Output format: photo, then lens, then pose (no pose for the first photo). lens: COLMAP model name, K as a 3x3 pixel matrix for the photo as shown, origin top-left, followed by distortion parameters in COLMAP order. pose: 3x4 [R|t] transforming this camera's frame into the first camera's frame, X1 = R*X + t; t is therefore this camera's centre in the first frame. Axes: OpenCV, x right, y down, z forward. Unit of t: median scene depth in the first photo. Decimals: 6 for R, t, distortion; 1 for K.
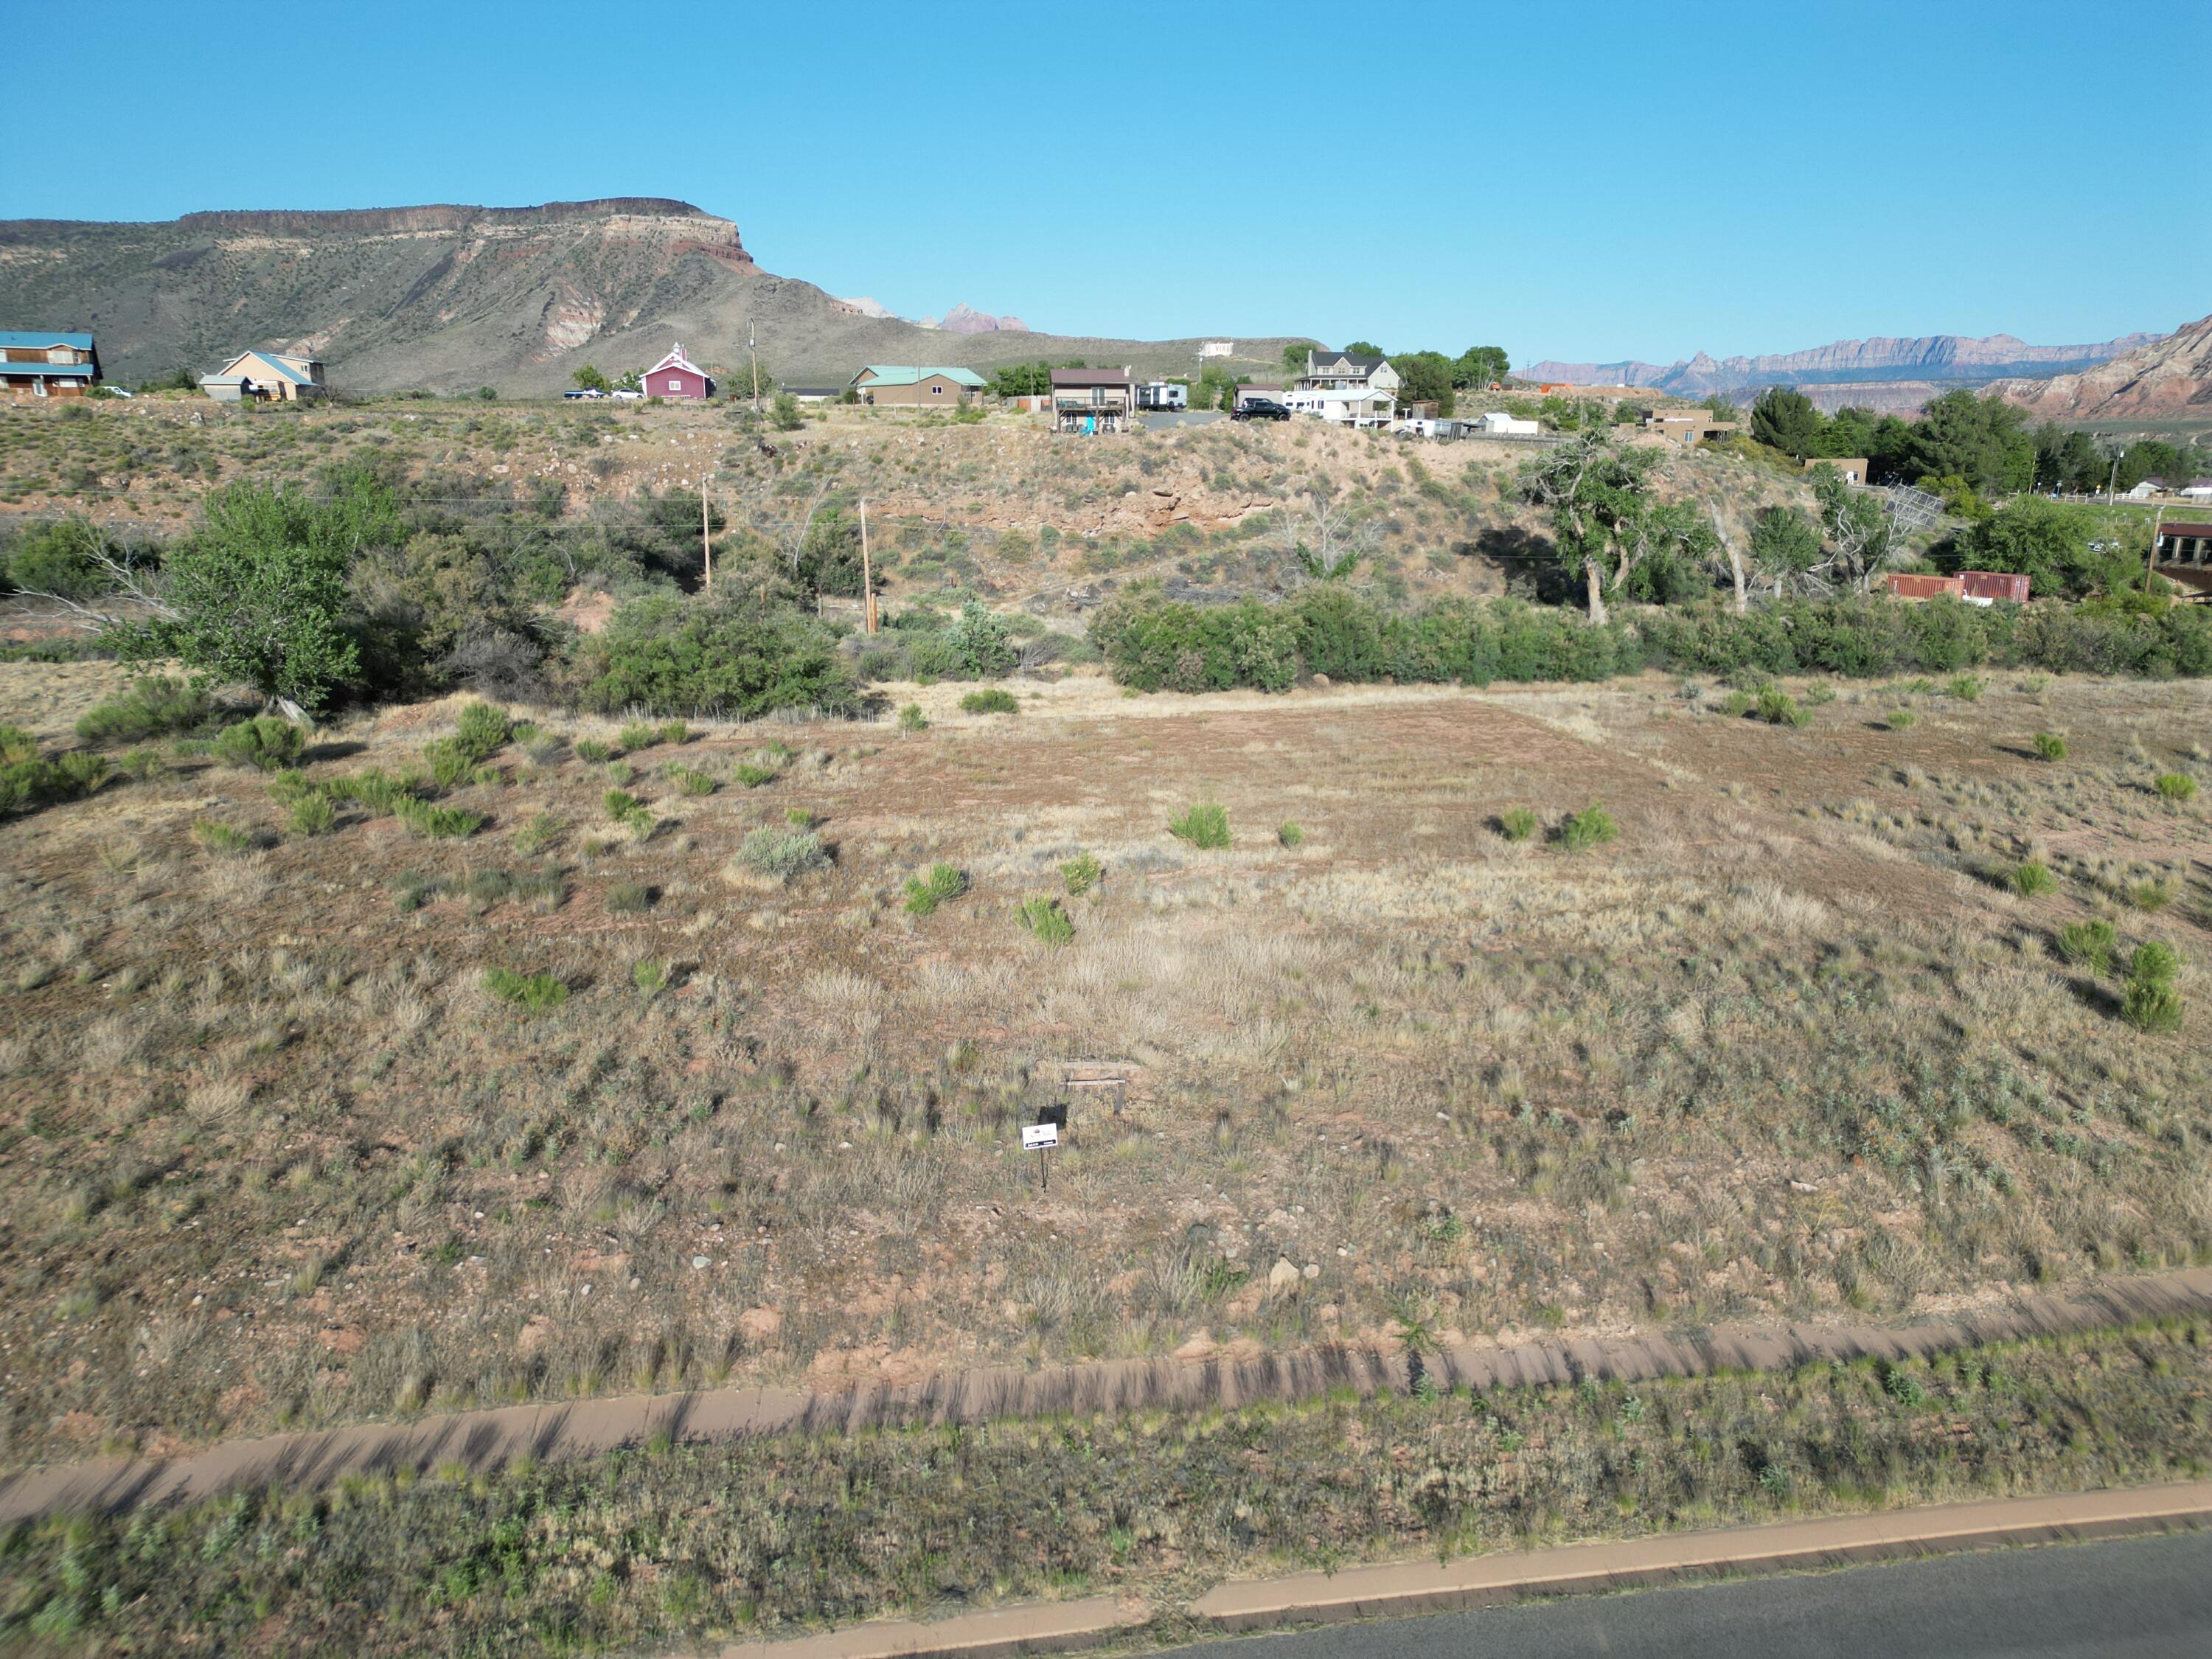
lens RADIAL K [[1531.4, 0, 1098.5], [0, 1531.4, 846.7], [0, 0, 1]] dist [0.074648, -0.070675]
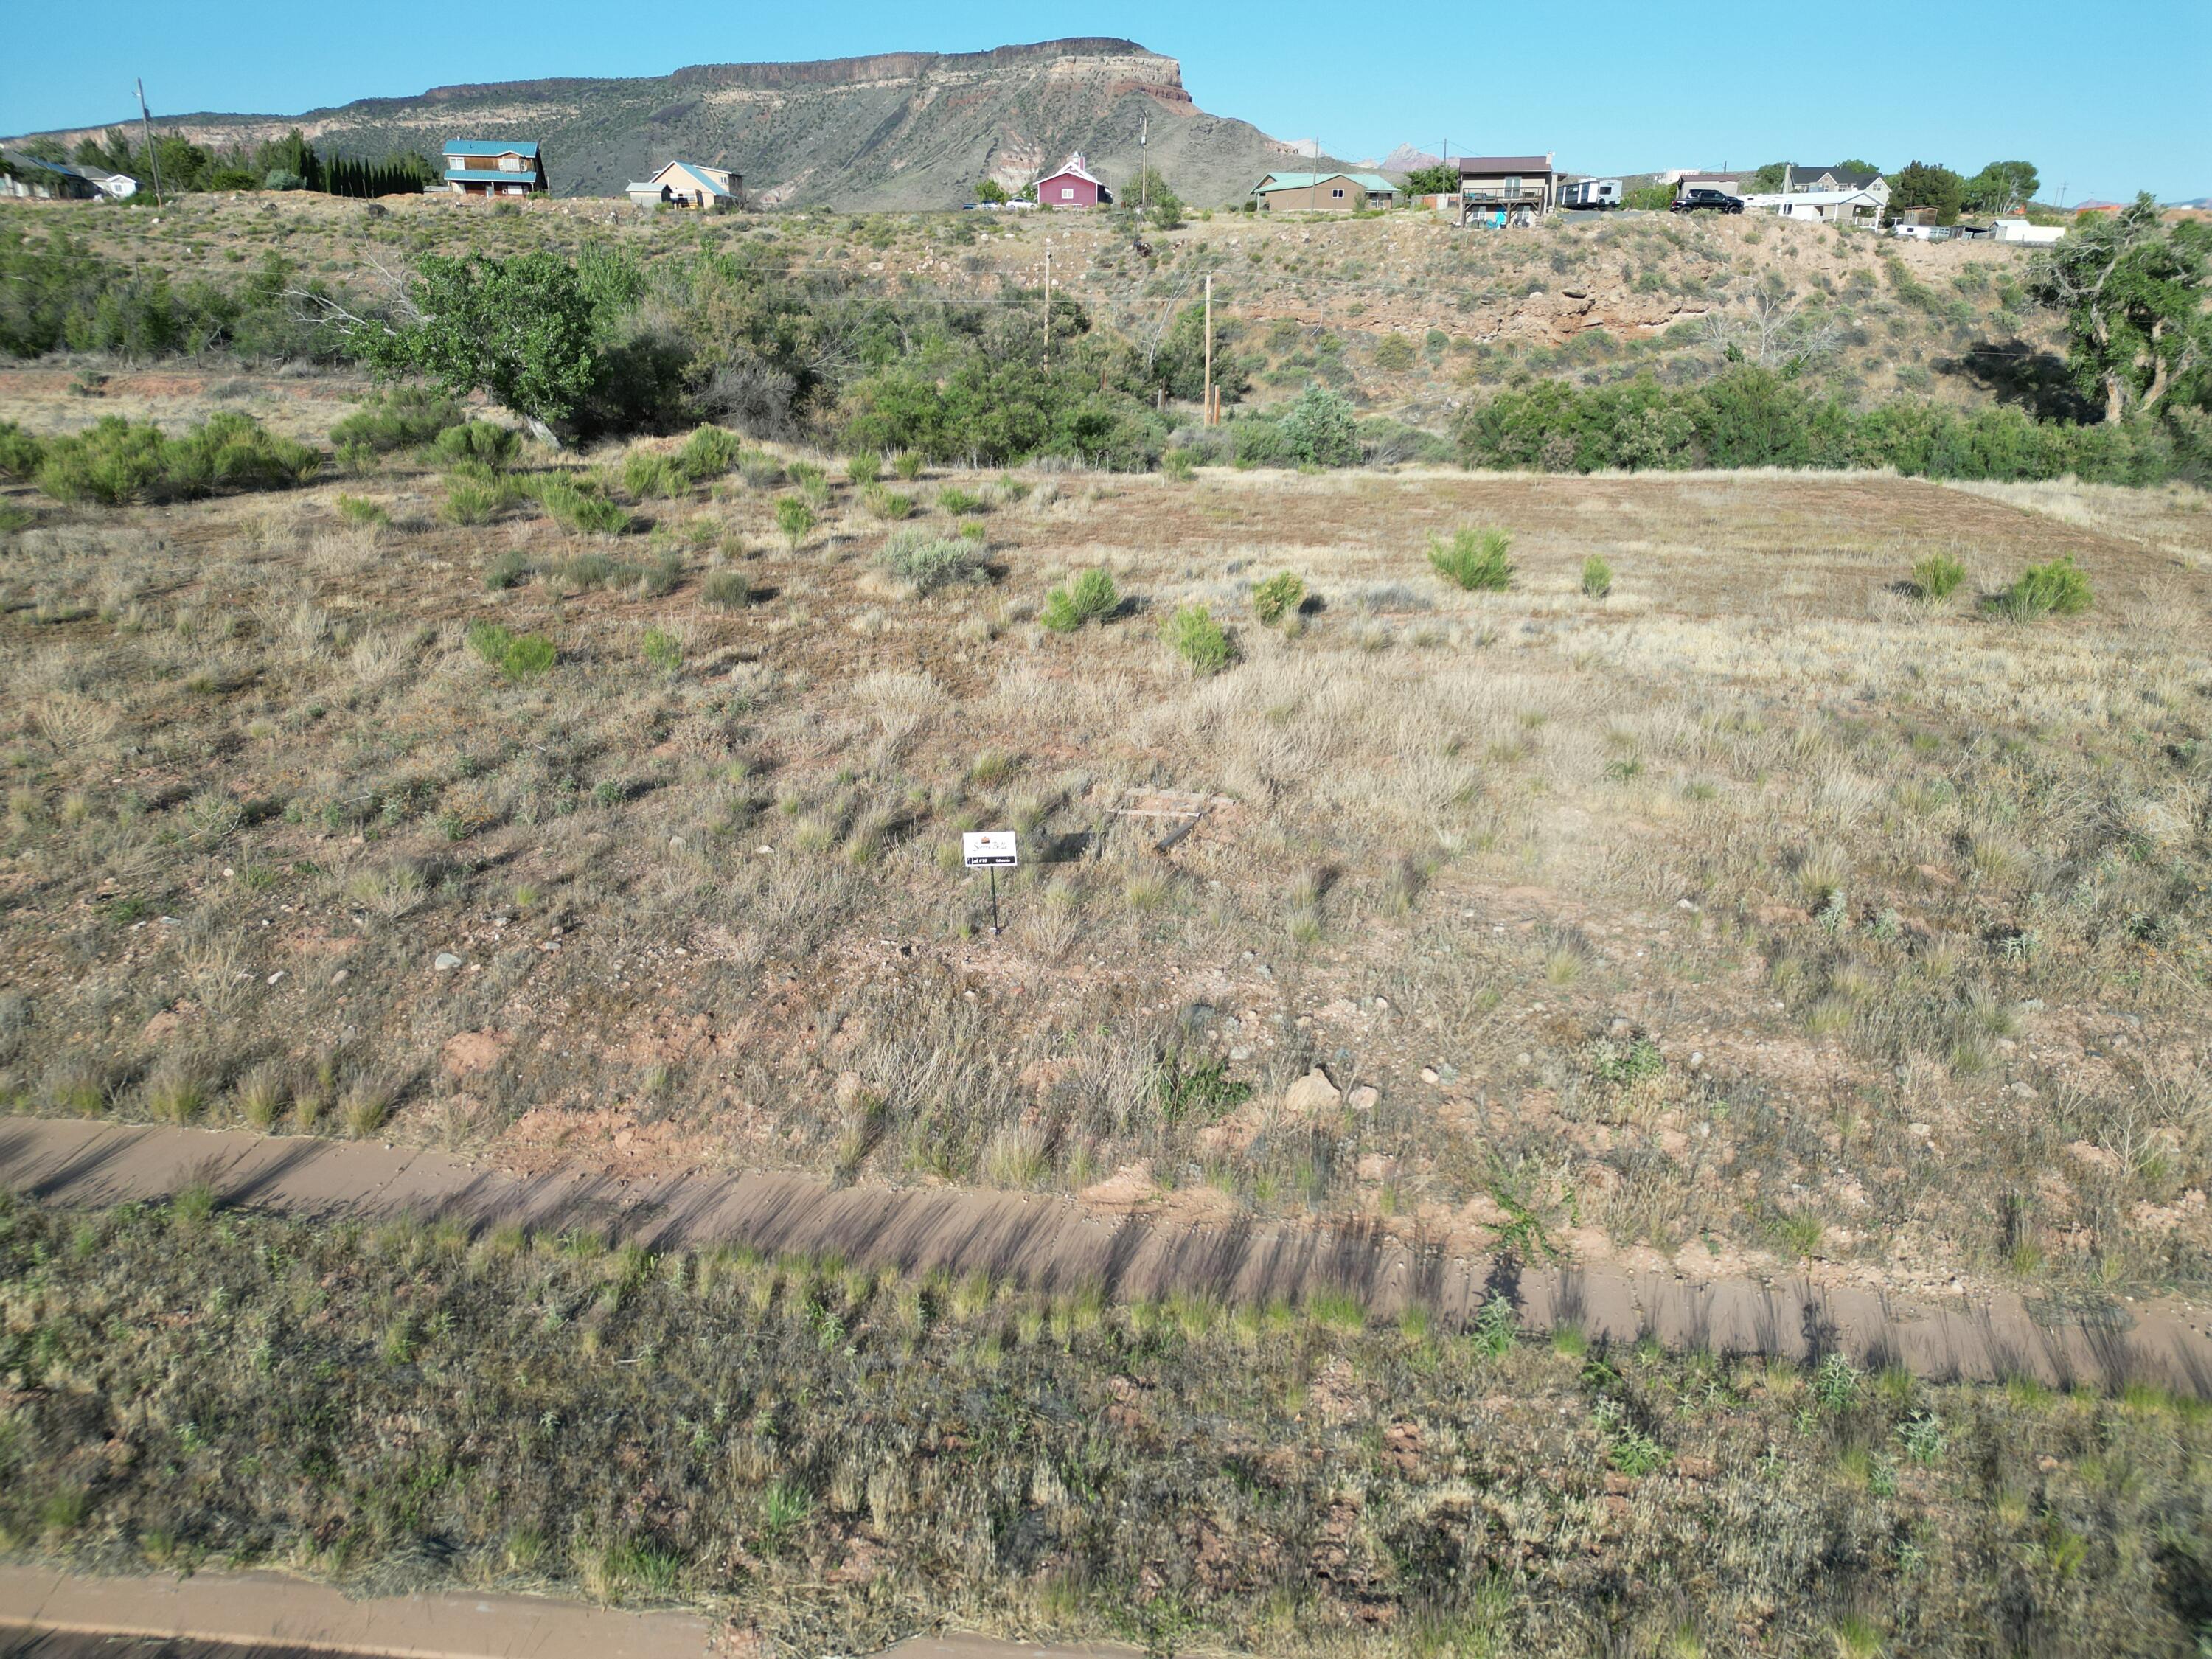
lens RADIAL K [[1538.2, 0, 1101.0], [0, 1538.2, 831.7], [0, 0, 1]] dist [0.065153, -0.060369]
pose [[0.966122, 0.092269, -0.241028, 0.024883], [-0.073361, 0.993565, 0.086298, 0.018999], [0.247440, -0.065692, 0.966674, 0.060073]]
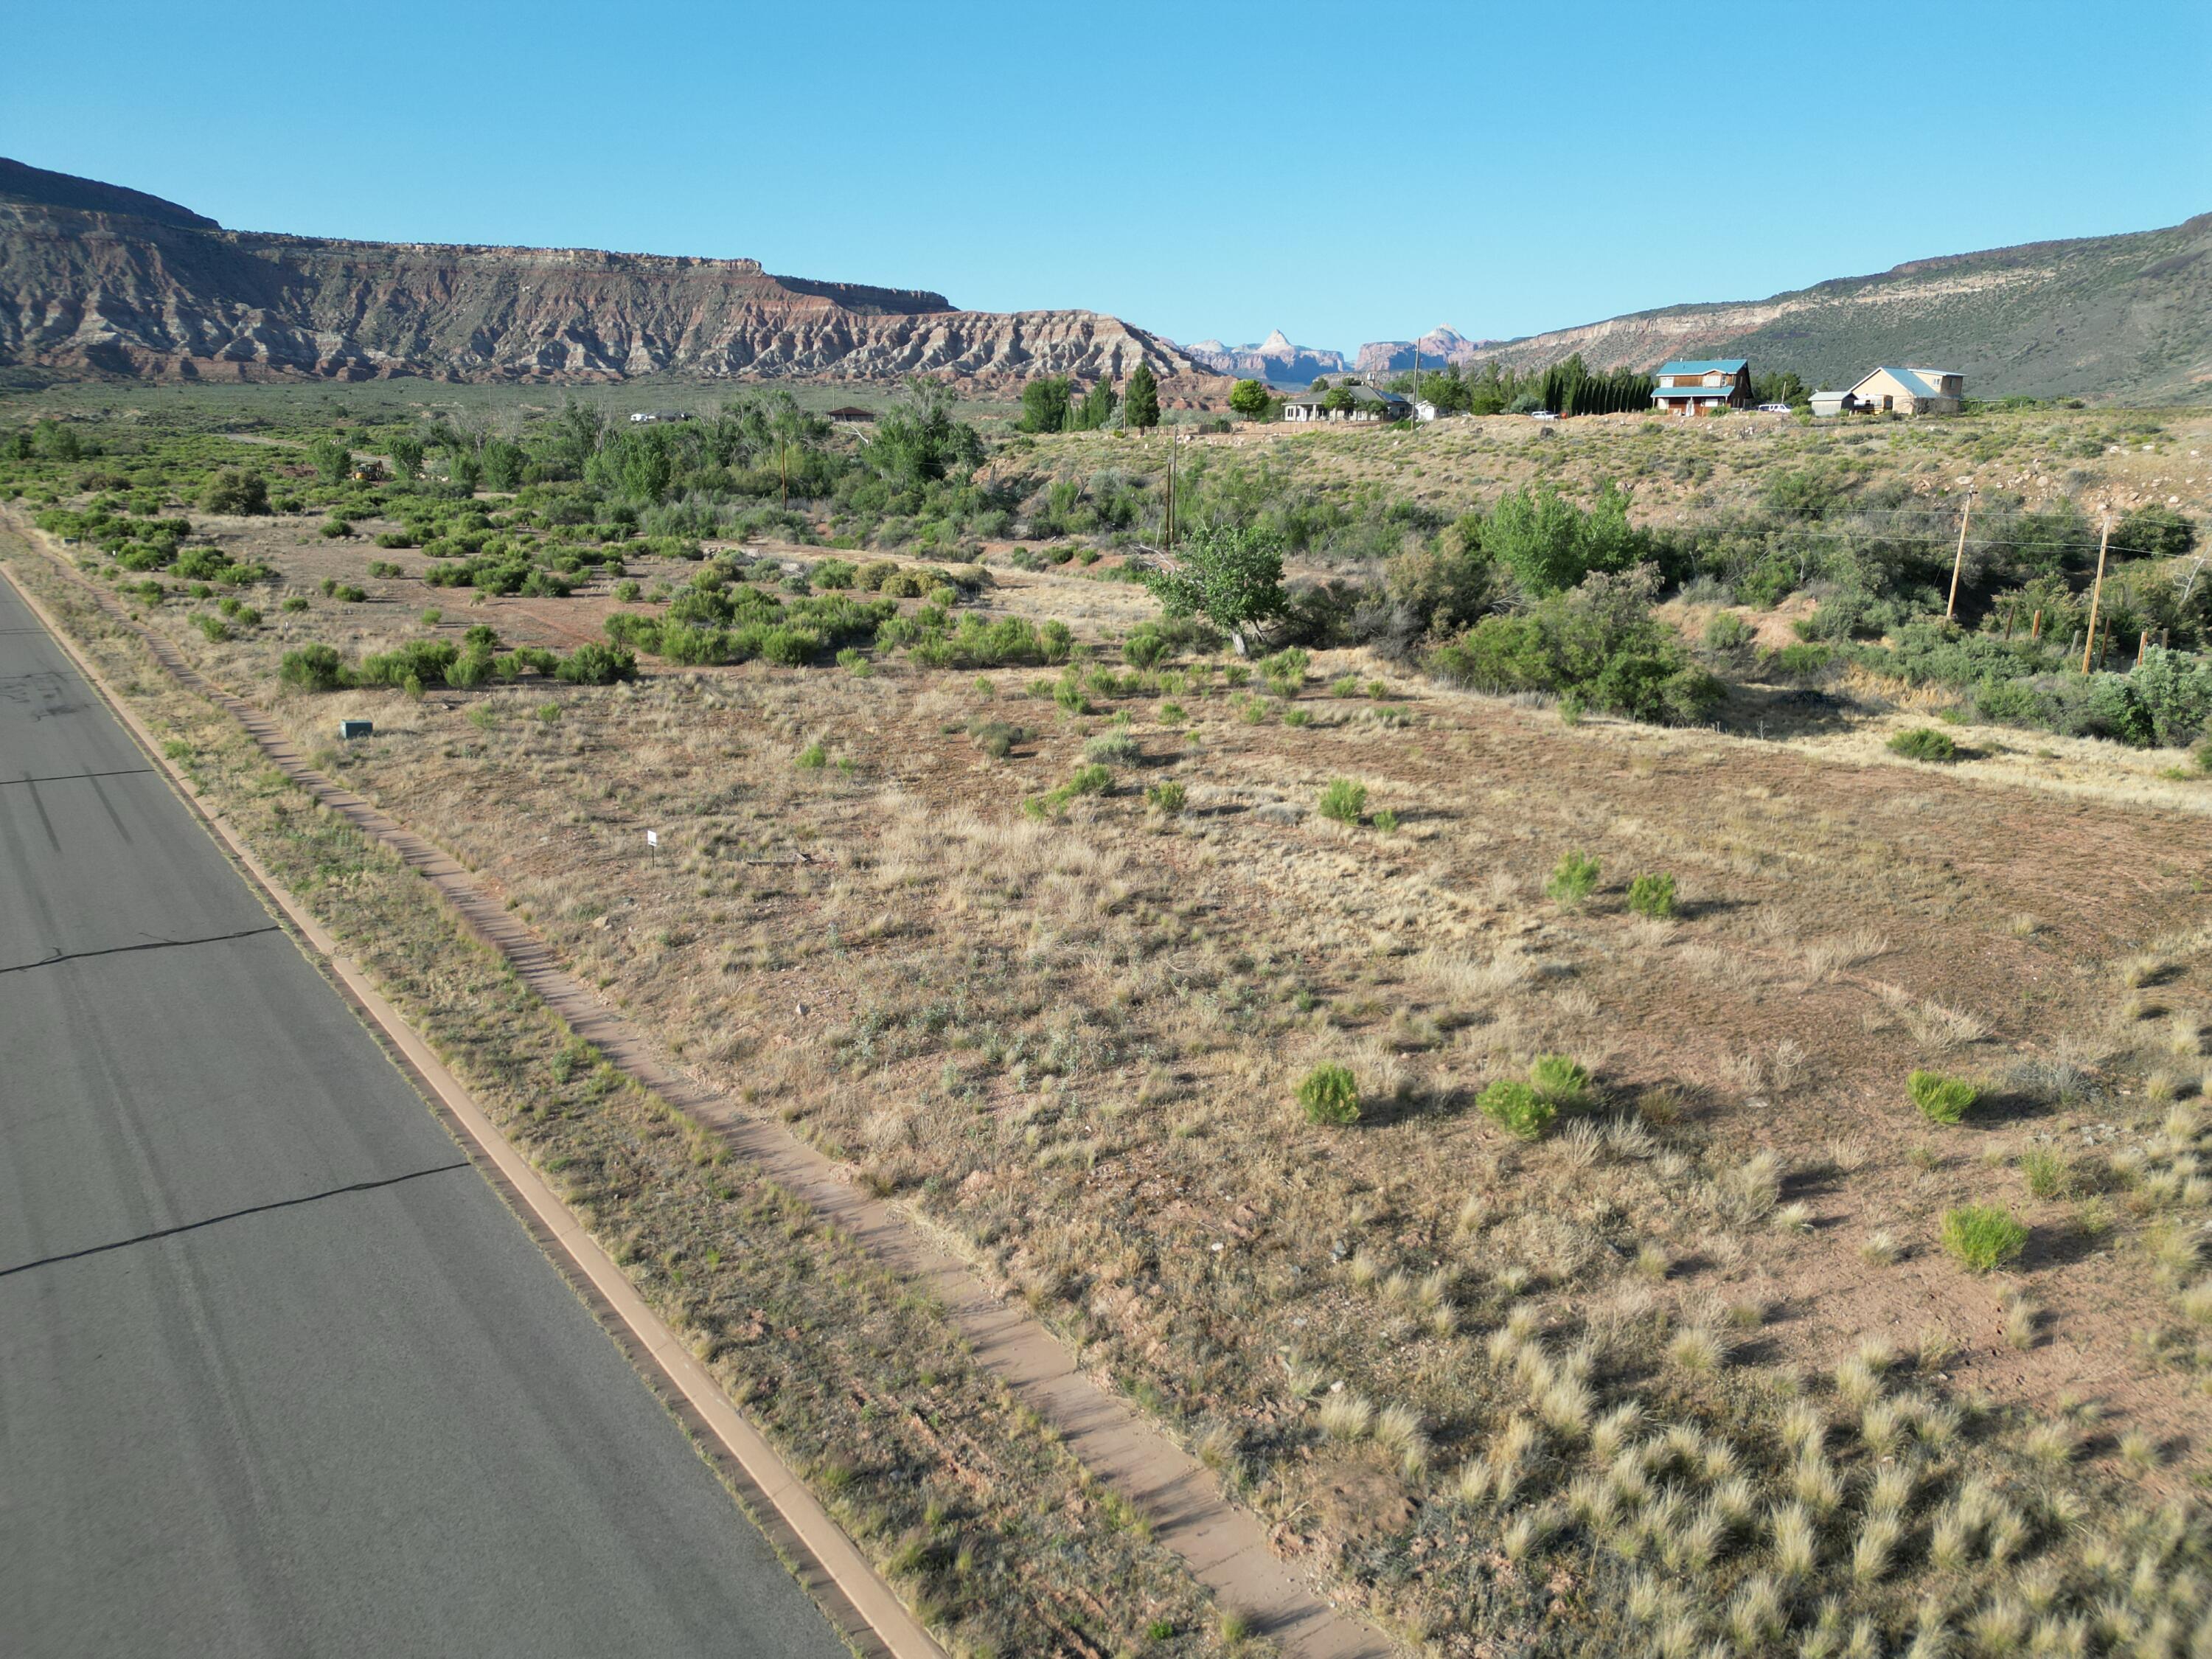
lens RADIAL K [[1552.6, 0, 1098.2], [0, 1552.6, 820.2], [0, 0, 1]] dist [0.050941, -0.053789]
pose [[0.461905, 0.212082, -0.861200, 0.266692], [-0.233204, 0.965866, 0.112779, -0.023905], [0.855722, 0.148742, 0.495596, 0.085525]]
